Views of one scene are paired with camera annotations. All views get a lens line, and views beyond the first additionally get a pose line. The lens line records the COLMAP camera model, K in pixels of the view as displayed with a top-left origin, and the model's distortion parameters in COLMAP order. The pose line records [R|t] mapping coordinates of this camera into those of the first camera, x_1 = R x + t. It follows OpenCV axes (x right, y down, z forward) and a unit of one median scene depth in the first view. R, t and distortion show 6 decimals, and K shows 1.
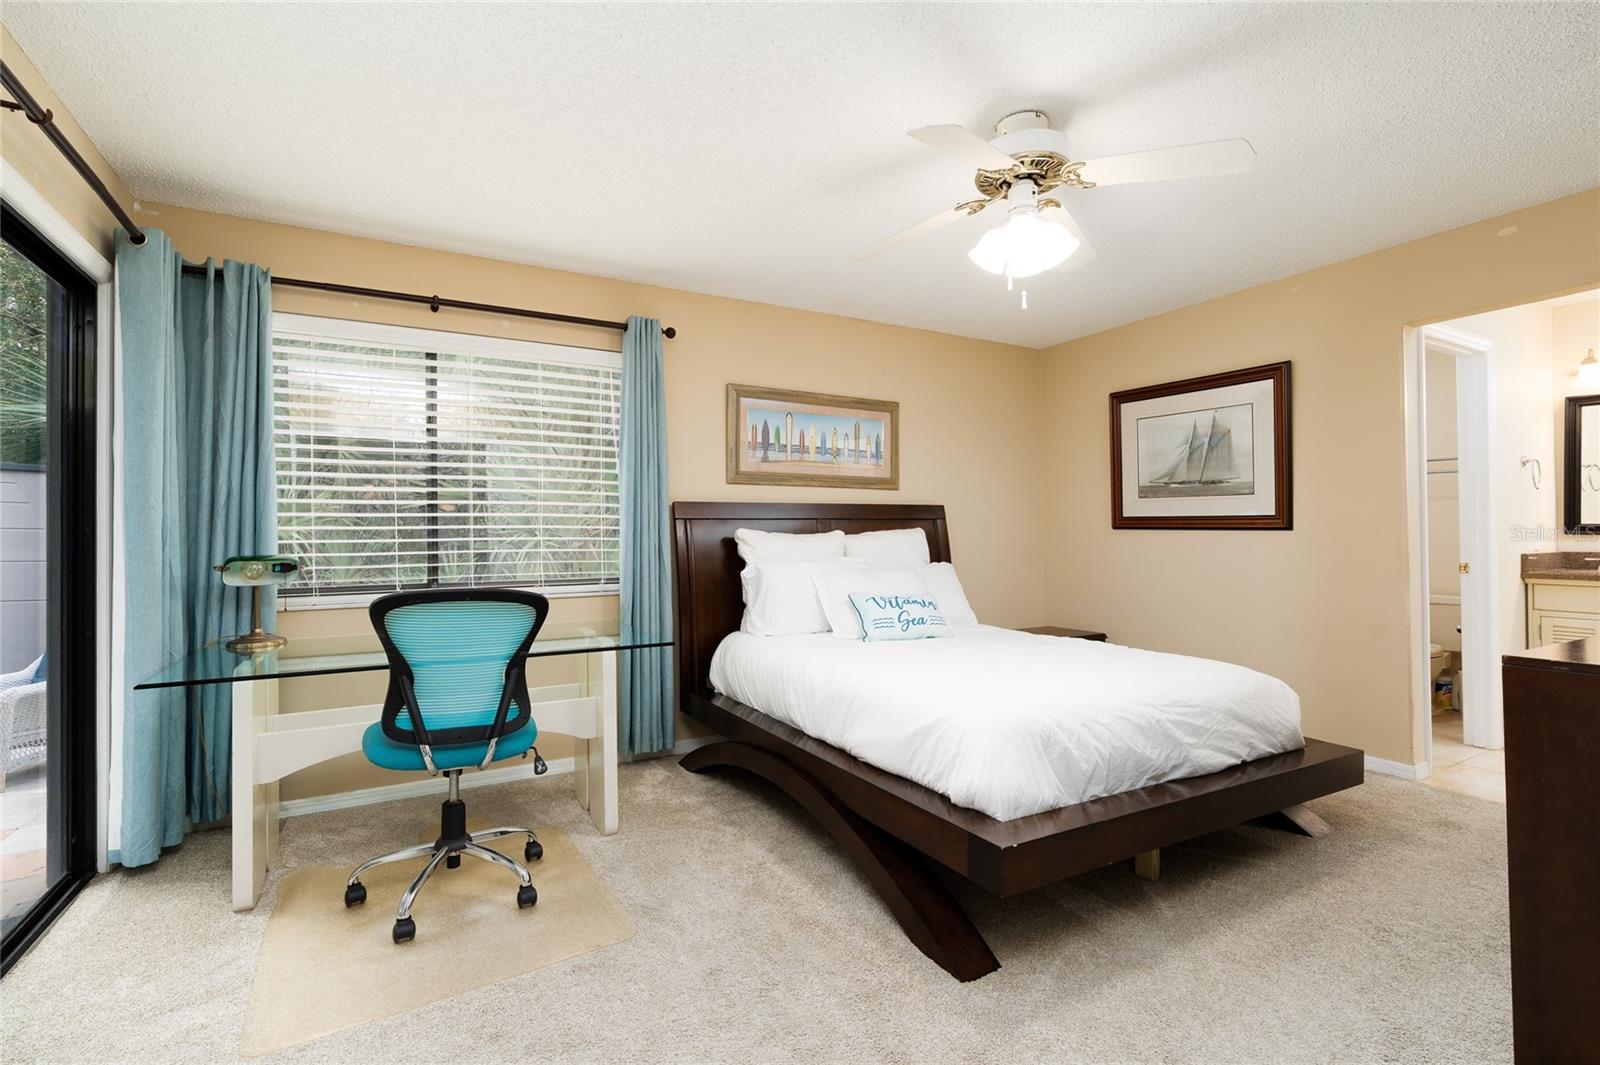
lens RADIAL K [[728.1, 0, 800.0], [0, 728.1, 532.5], [0, 0, 1]] dist [-0.022563, 0.000202]
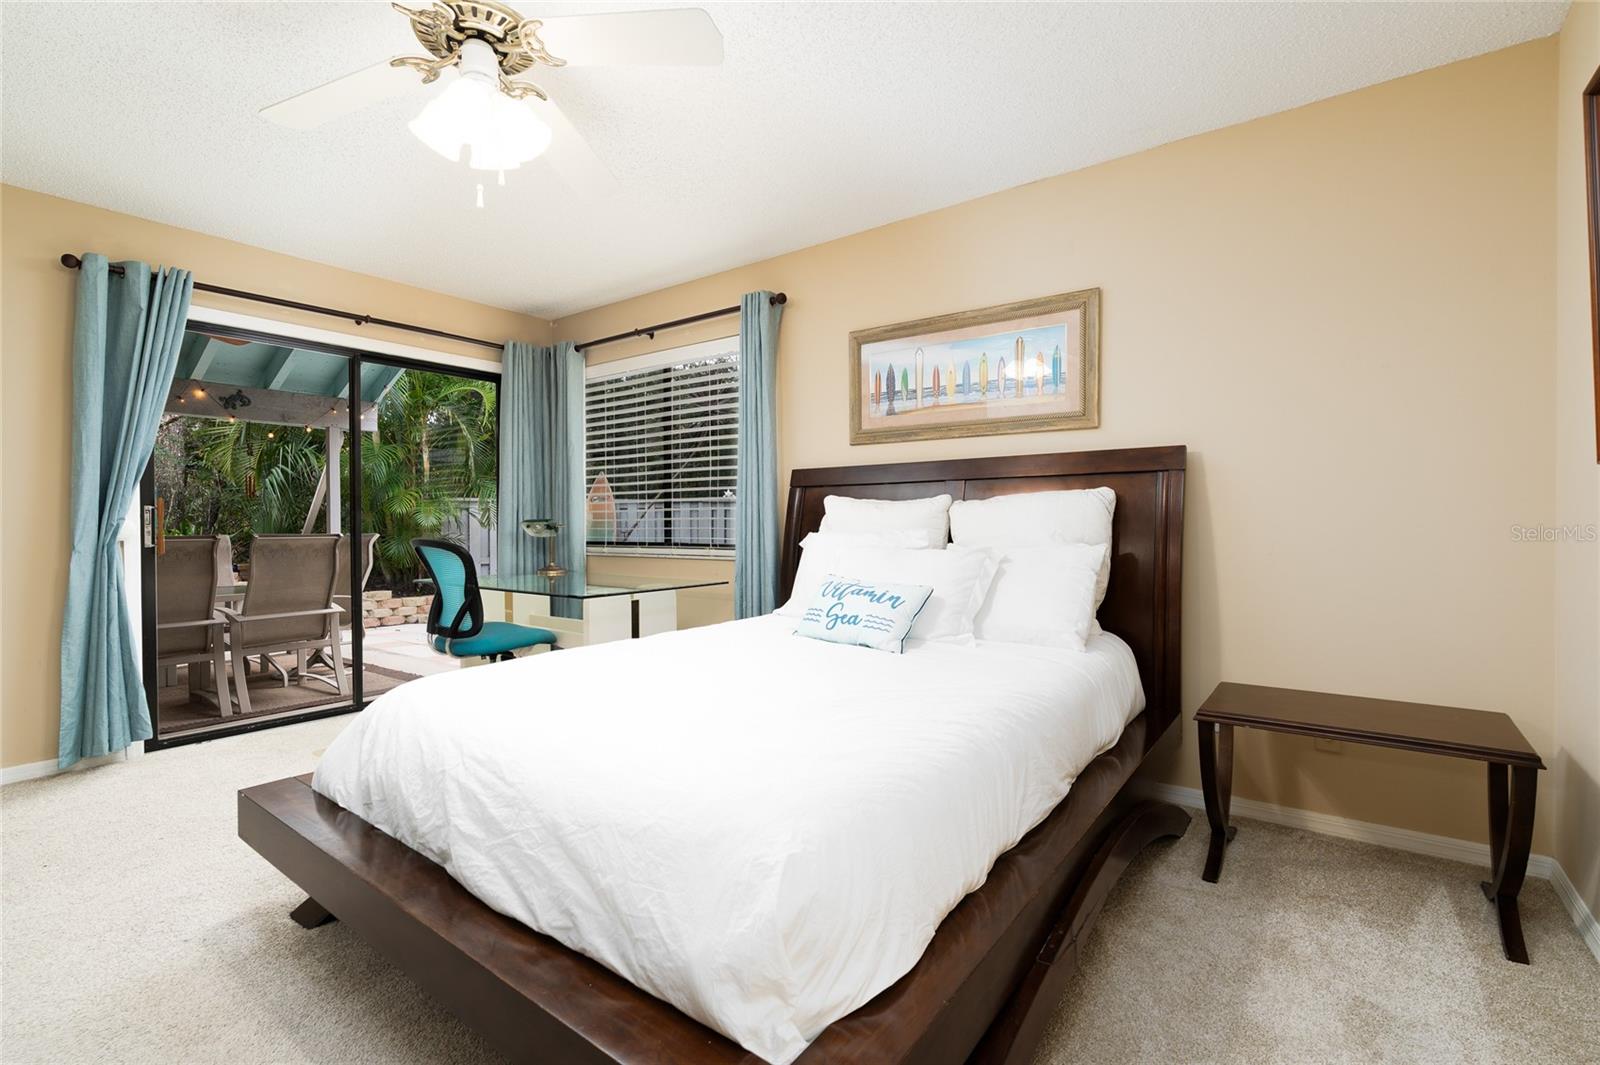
lens RADIAL K [[728.1, 0, 800.0], [0, 728.1, 532.5], [0, 0, 1]] dist [-0.022563, 0.000202]
pose [[0.413605, 0.018308, -0.910272, 0.665986], [0.008099, 0.999684, 0.023786, 0.016615], [0.910420, -0.017210, 0.413326, 0.560043]]
